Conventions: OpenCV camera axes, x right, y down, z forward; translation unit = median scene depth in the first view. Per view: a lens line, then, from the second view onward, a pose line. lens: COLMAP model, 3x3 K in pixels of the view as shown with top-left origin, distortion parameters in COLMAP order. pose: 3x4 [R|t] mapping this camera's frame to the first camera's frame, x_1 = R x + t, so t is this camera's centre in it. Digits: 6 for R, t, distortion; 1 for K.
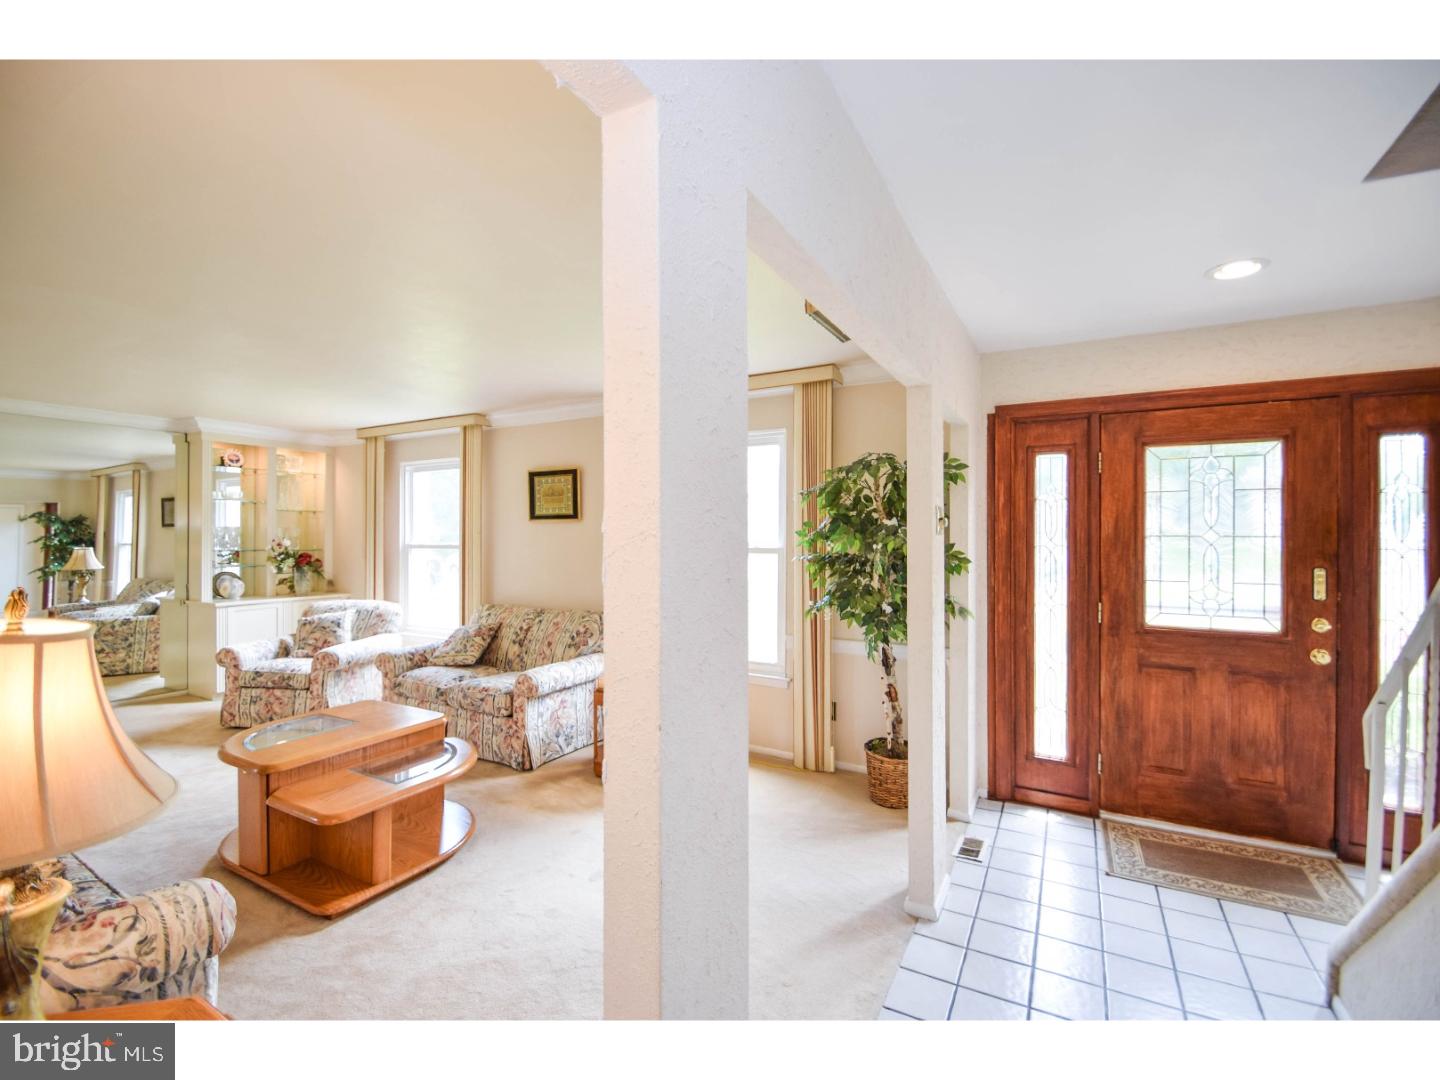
lens RADIAL K [[630.2, 0, 720.3], [0, 630.2, 533.3], [0, 0, 1]] dist [0.019069, -0.022109]
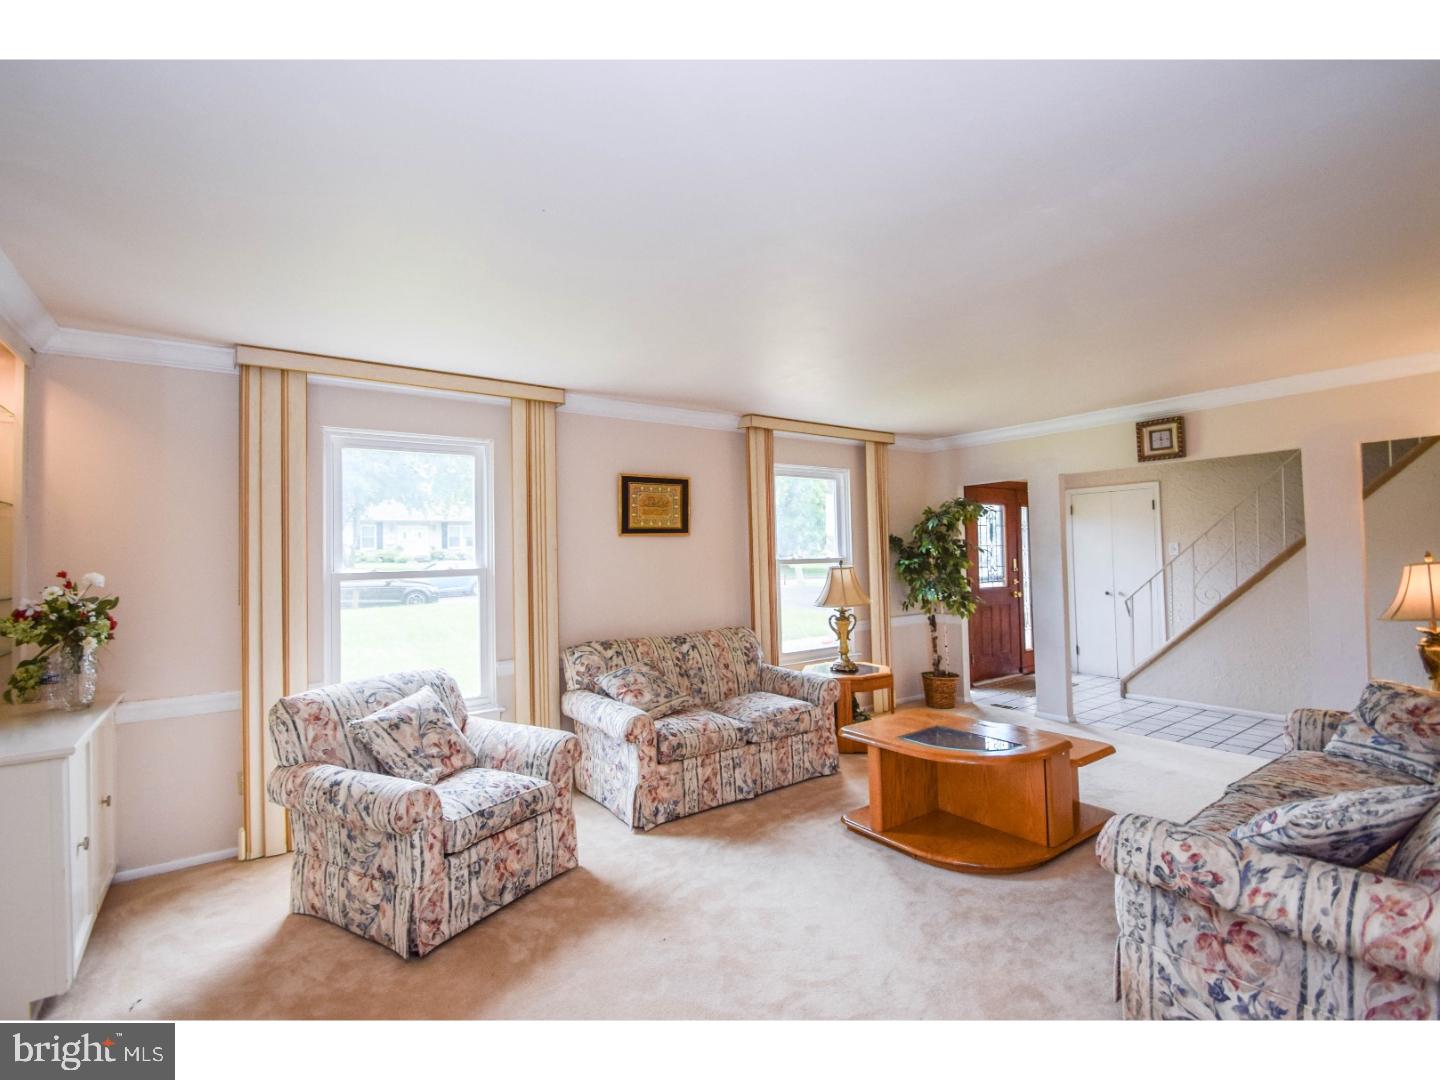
lens RADIAL K [[668.1, 0, 719.4], [0, 668.1, 518.4], [0, 0, 1]] dist [0.002383, 0.000659]
pose [[0.418869, 0.035473, 0.907353, -1.725554], [0.014490, 0.998848, -0.045739, 0.002049], [-0.907931, 0.032306, 0.417873, 0.850916]]
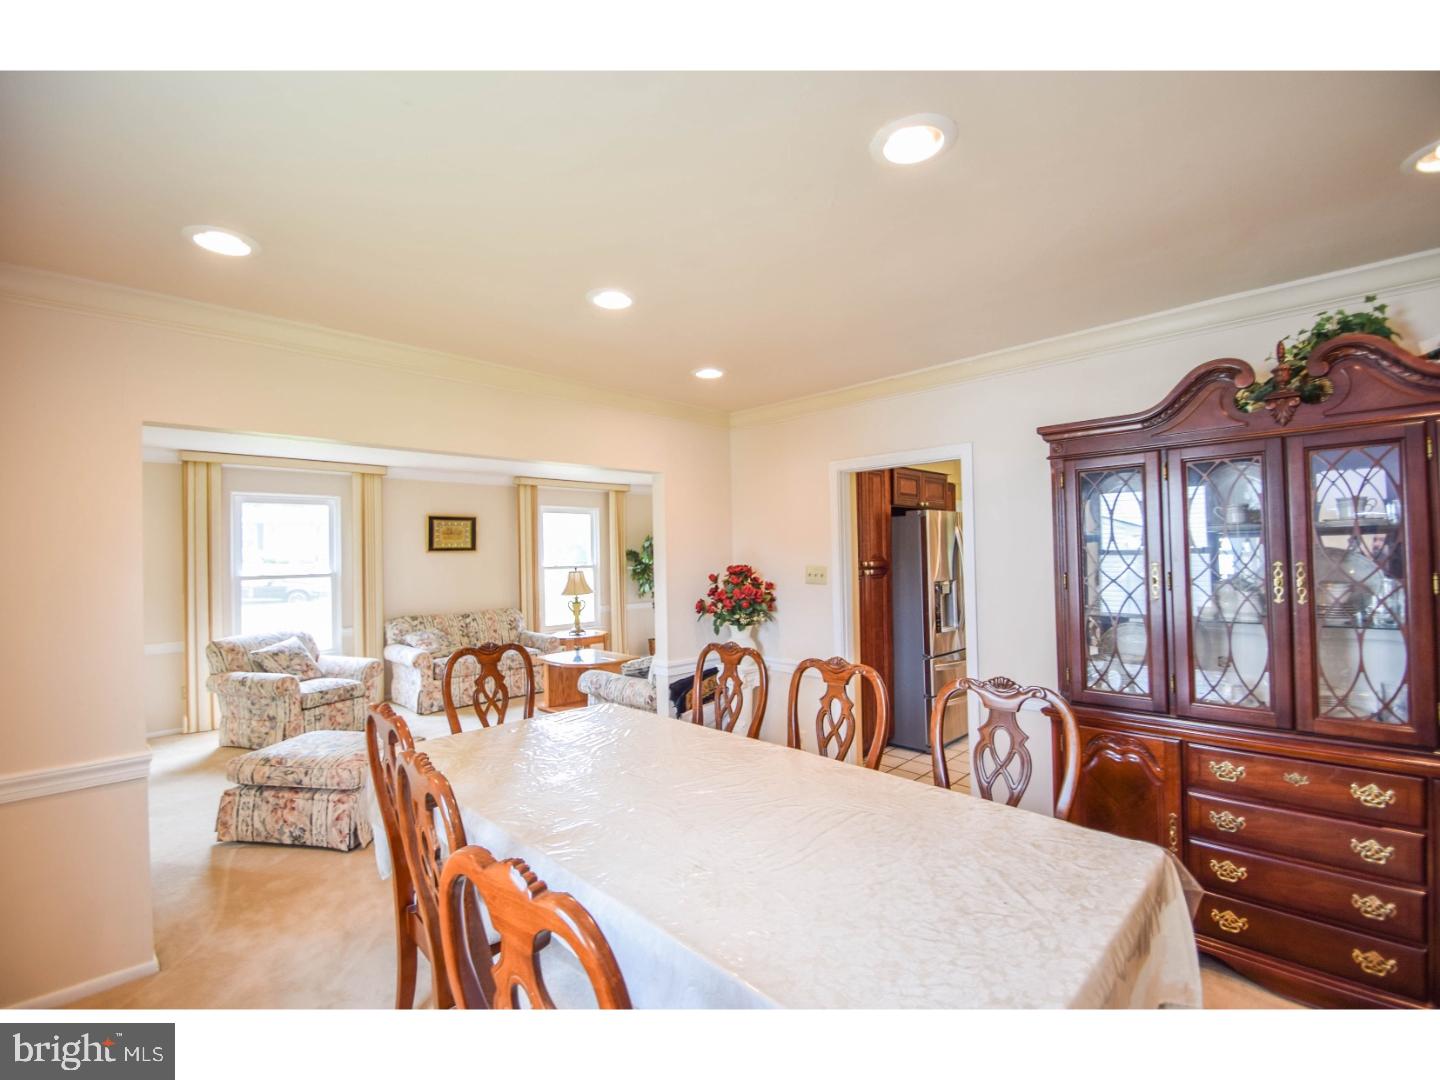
lens RADIAL K [[630.2, 0, 720.3], [0, 630.2, 533.3], [0, 0, 1]] dist [0.019069, -0.022109]
pose [[0.269136, 0.021473, 0.962863, -2.384456], [0.009553, 0.999643, -0.024963, -0.032574], [-0.963055, 0.015916, 0.268834, 0.044523]]
